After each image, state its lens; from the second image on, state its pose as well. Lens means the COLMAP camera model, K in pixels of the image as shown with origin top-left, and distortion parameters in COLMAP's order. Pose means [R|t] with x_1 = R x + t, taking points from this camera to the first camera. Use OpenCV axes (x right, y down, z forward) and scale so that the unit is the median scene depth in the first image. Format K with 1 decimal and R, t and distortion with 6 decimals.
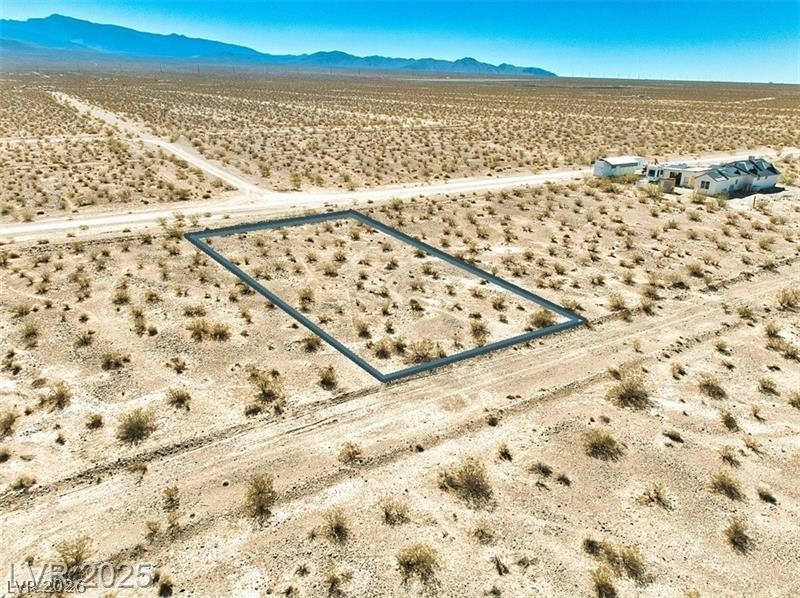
lens RADIAL K [[568.5, 0, 400.4], [0, 568.5, 296.7], [0, 0, 1]] dist [0.000600, -0.006660]
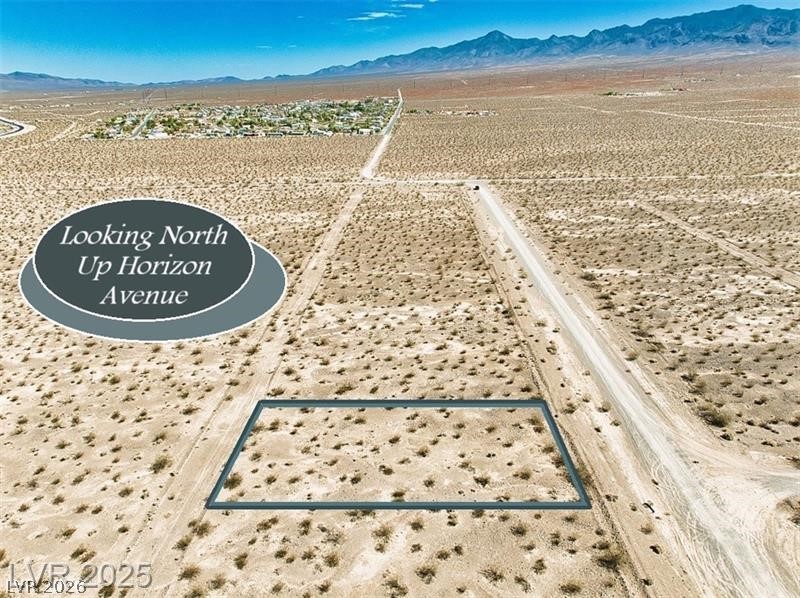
lens RADIAL K [[553.6, 0, 400.4], [0, 553.6, 299.0], [0, 0, 1]] dist [-0.002064, -0.003460]
pose [[-0.553377, 0.284865, -0.782704, 0.978551], [-0.277845, 0.822745, 0.495876, -1.176921], [0.785223, 0.491877, -0.376140, 1.575749]]
